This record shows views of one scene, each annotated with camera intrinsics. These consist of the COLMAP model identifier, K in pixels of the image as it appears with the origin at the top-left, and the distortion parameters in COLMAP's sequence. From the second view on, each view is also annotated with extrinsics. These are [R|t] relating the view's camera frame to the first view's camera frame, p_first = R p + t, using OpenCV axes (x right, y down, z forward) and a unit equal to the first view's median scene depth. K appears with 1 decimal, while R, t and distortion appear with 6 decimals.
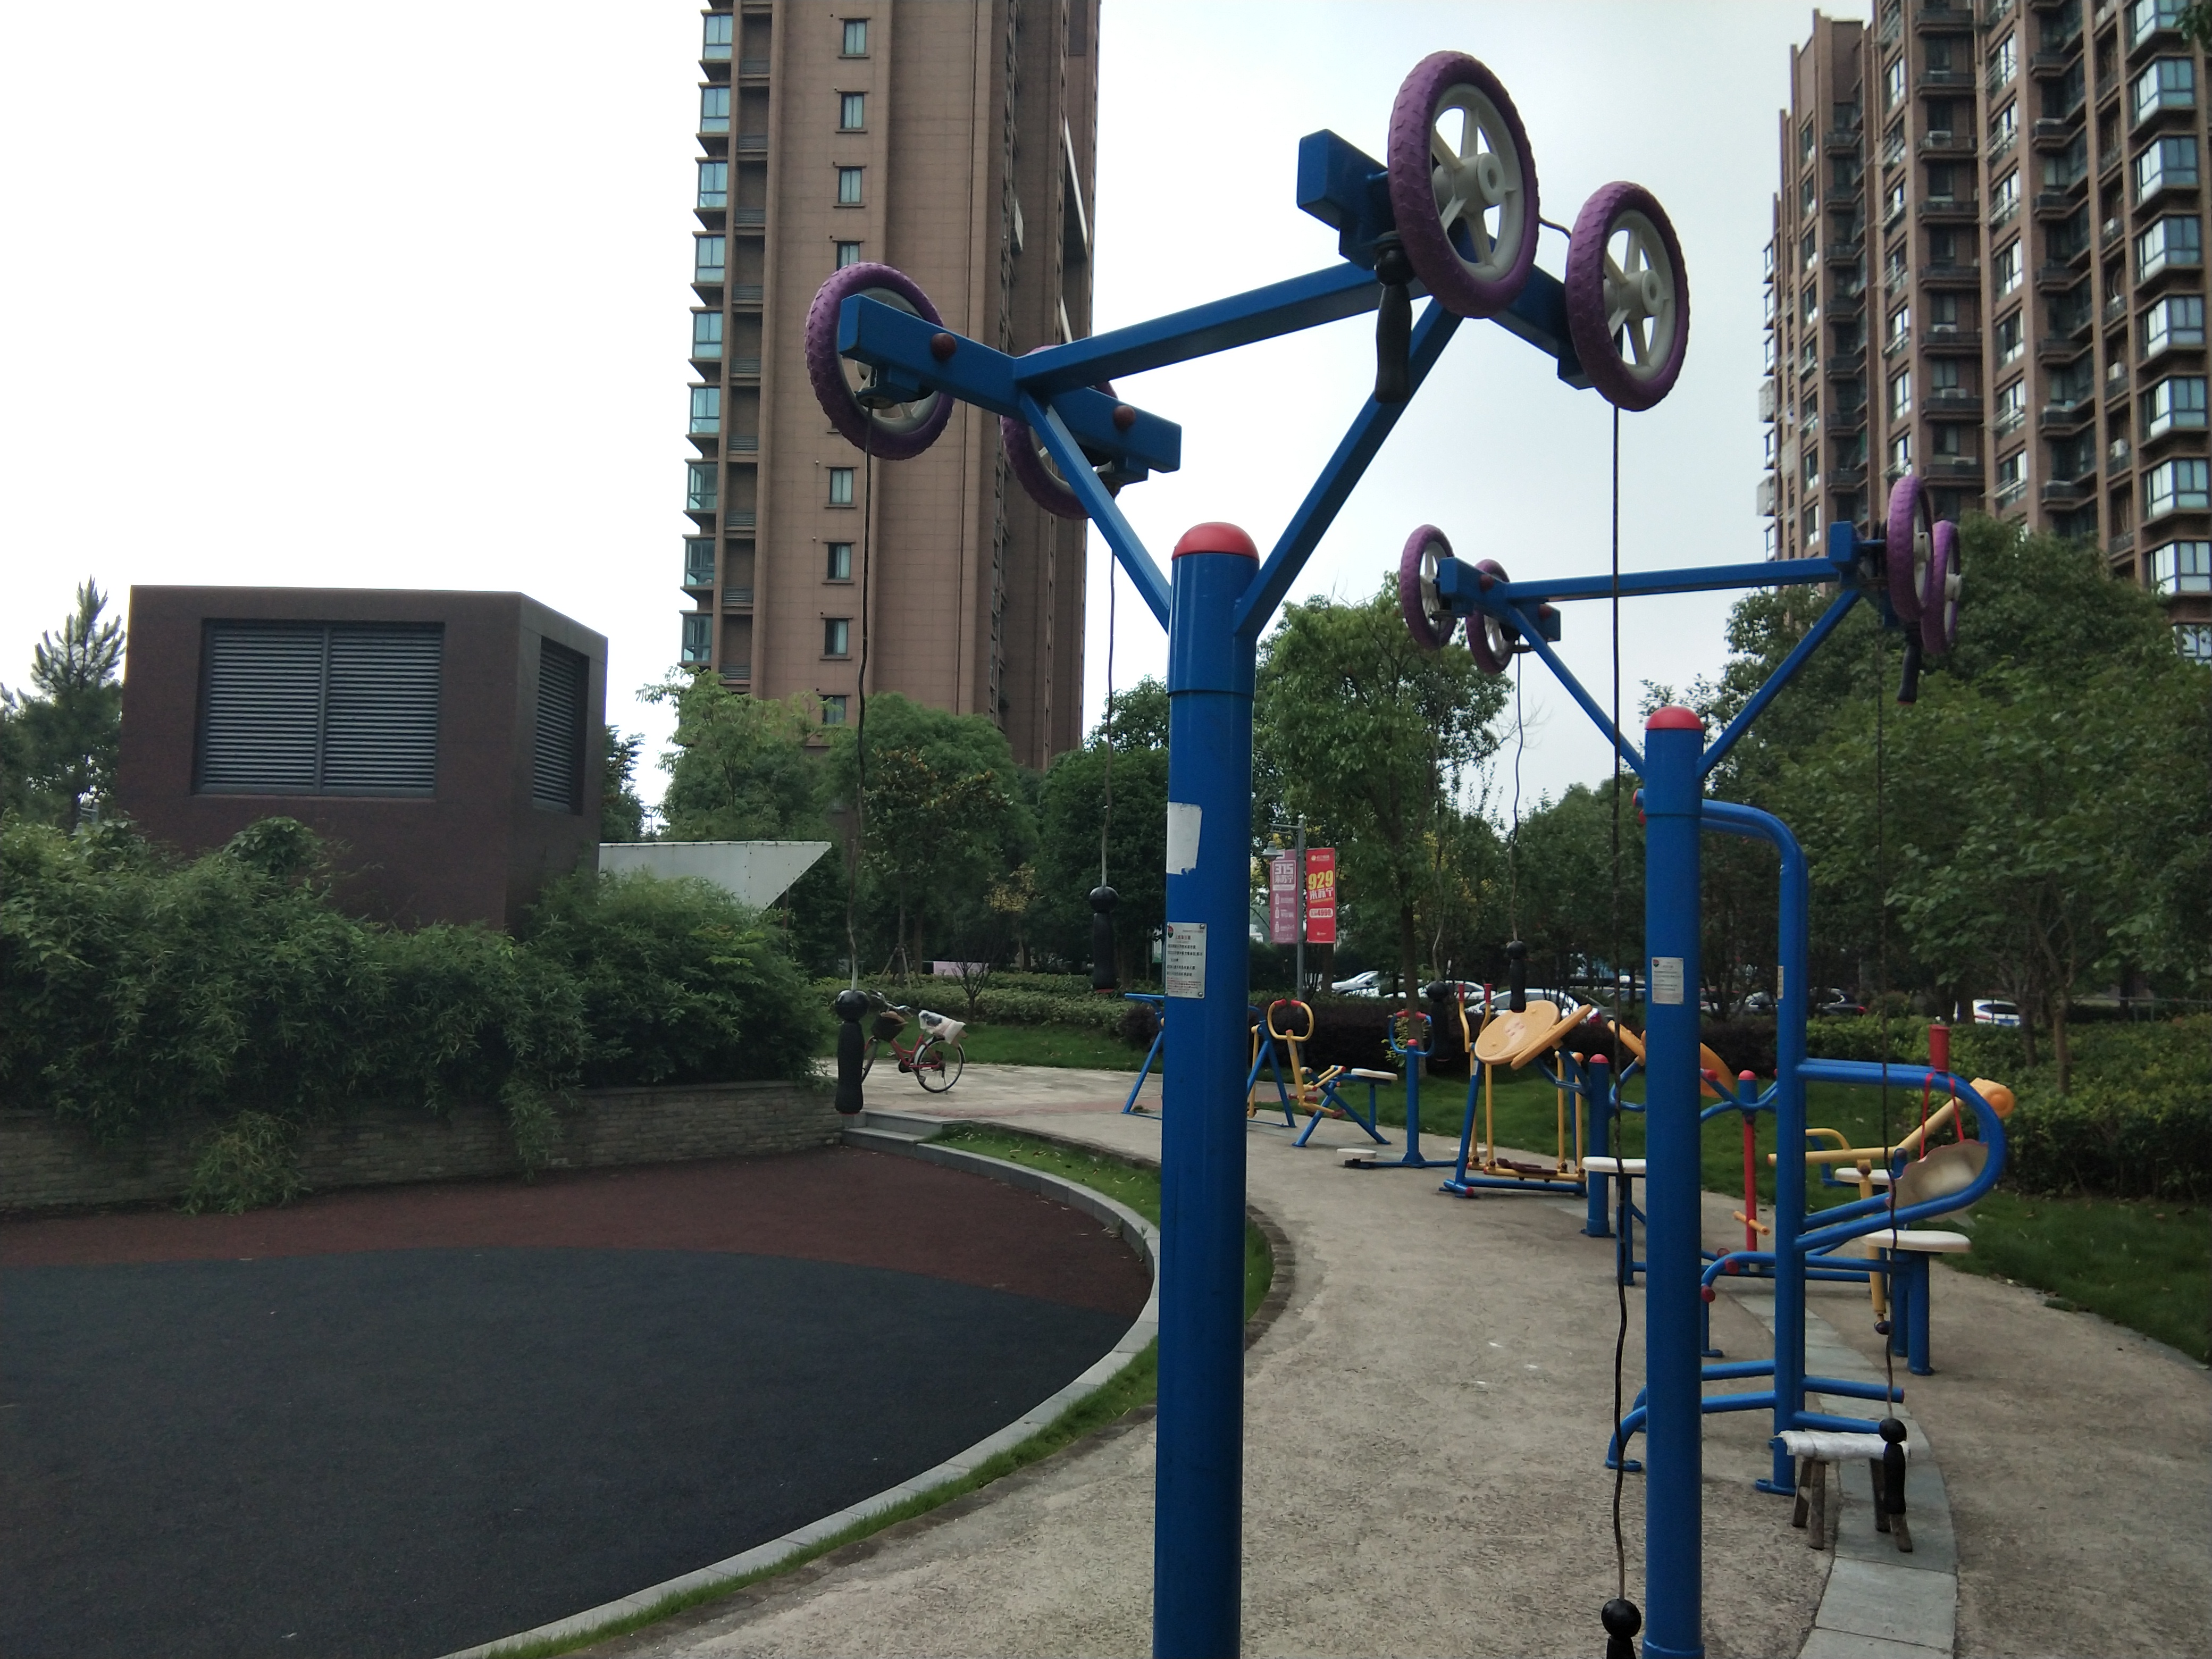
lens RADIAL K [[1818.3, 0, 1101.2], [0, 1818.3, 776.4], [0, 0, 1]] dist [0.120157, -0.205433]
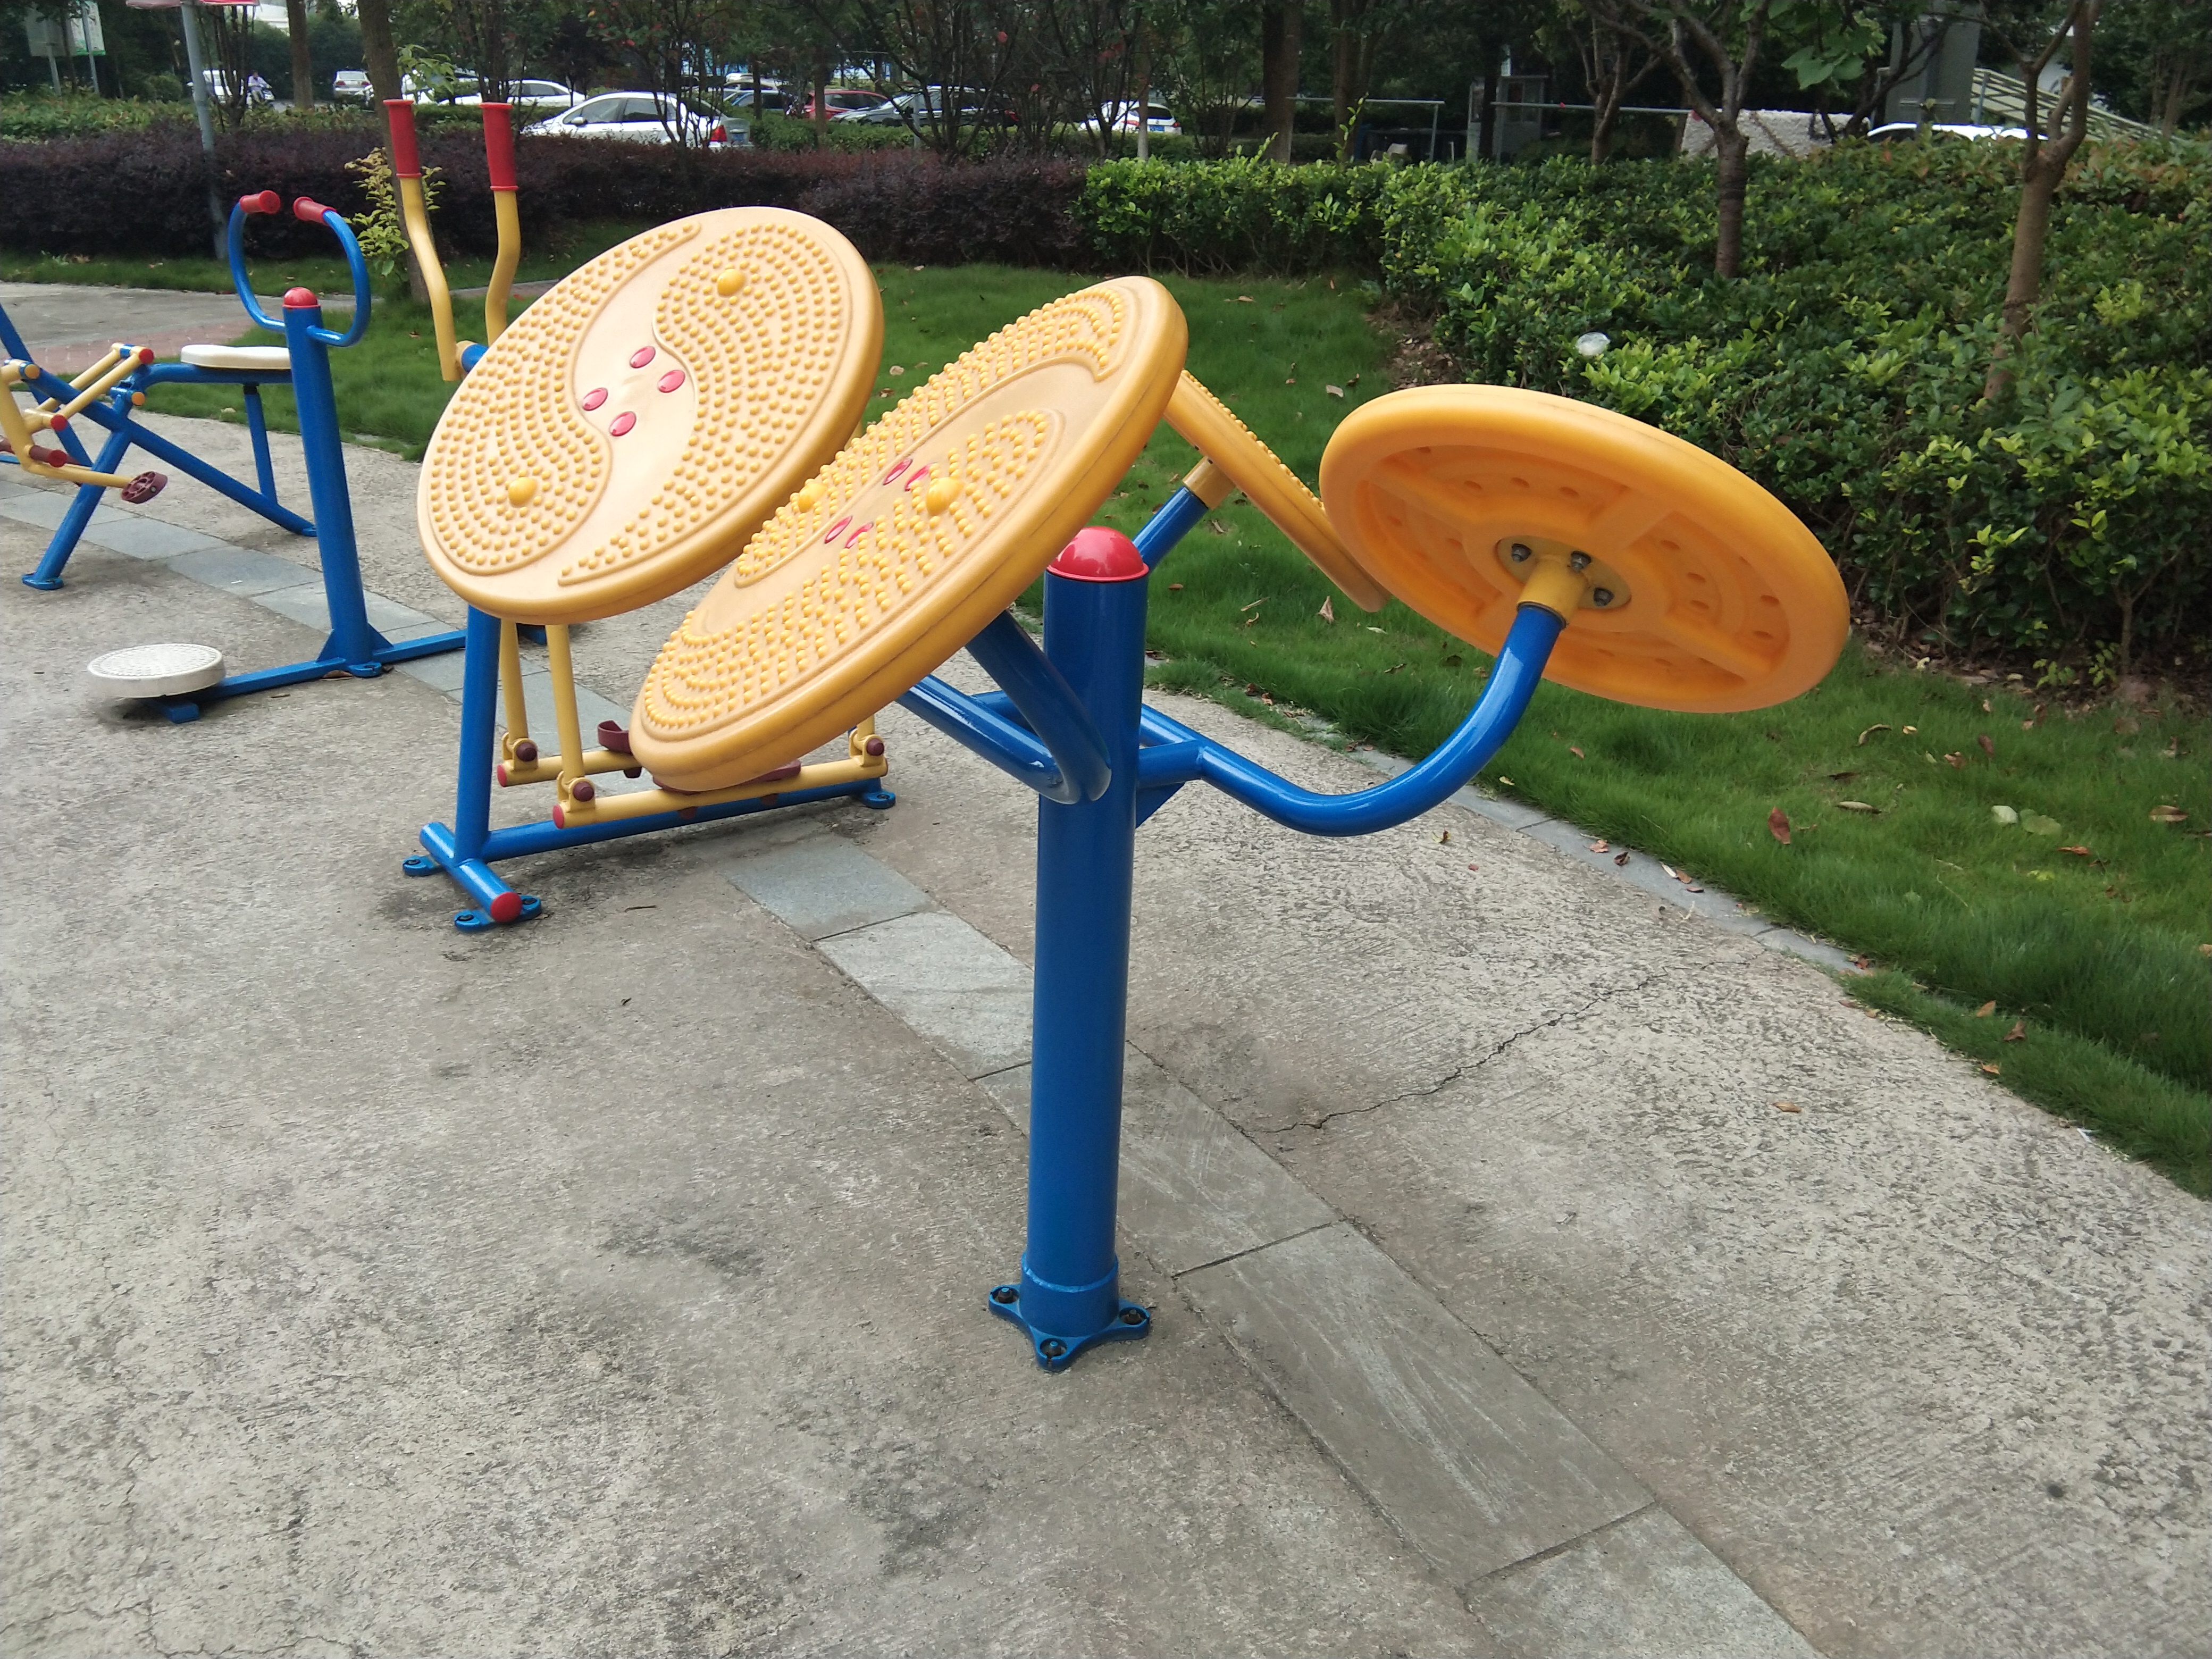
lens RADIAL K [[1818.3, 0, 1101.2], [0, 1818.3, 776.4], [0, 0, 1]] dist [0.120157, -0.205433]
pose [[0.894206, -0.158038, 0.418830, 0.129338], [-0.049803, 0.894680, 0.443922, 0.063147], [-0.444876, -0.417817, 0.792158, 0.577807]]
